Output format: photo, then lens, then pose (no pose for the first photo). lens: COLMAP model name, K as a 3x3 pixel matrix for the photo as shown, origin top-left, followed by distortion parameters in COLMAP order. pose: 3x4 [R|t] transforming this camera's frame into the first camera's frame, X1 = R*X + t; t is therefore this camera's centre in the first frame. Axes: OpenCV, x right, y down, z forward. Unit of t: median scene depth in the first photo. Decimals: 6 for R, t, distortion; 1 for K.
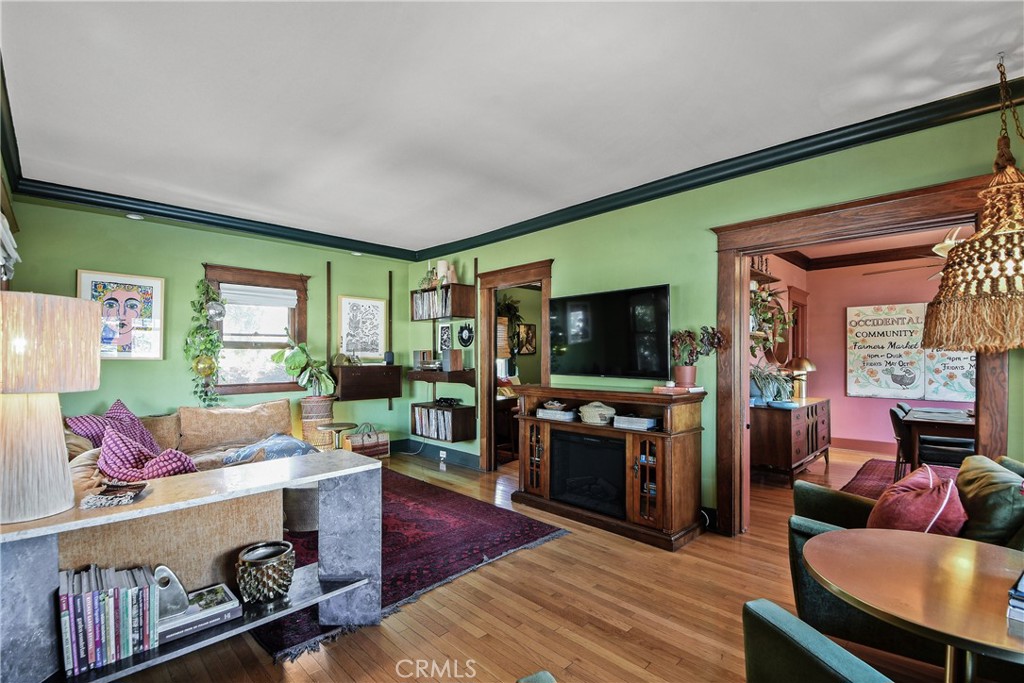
lens RADIAL K [[465.2, 0, 511.0], [0, 465.2, 348.4], [0, 0, 1]] dist [-0.003041, -0.001193]
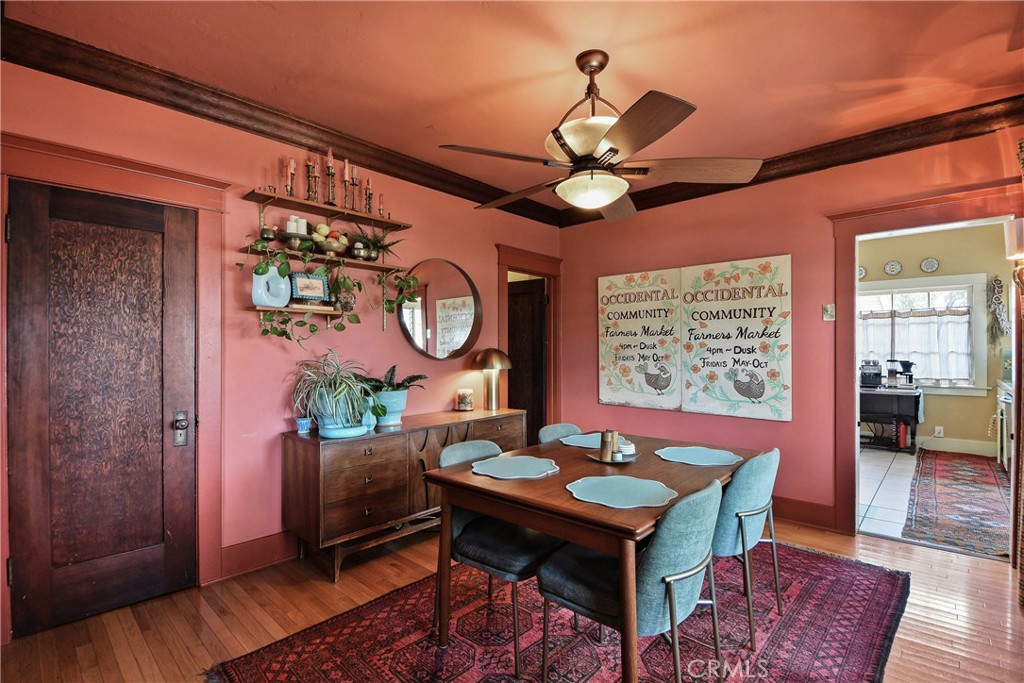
lens RADIAL K [[465.2, 0, 513.5], [0, 465.2, 338.7], [0, 0, 1]] dist [-0.003041, -0.001193]
pose [[0.999188, -0.005310, 0.039949, 0.593836], [0.005091, 0.999971, 0.005584, -0.000202], [-0.039977, -0.005376, 0.999186, 0.316369]]
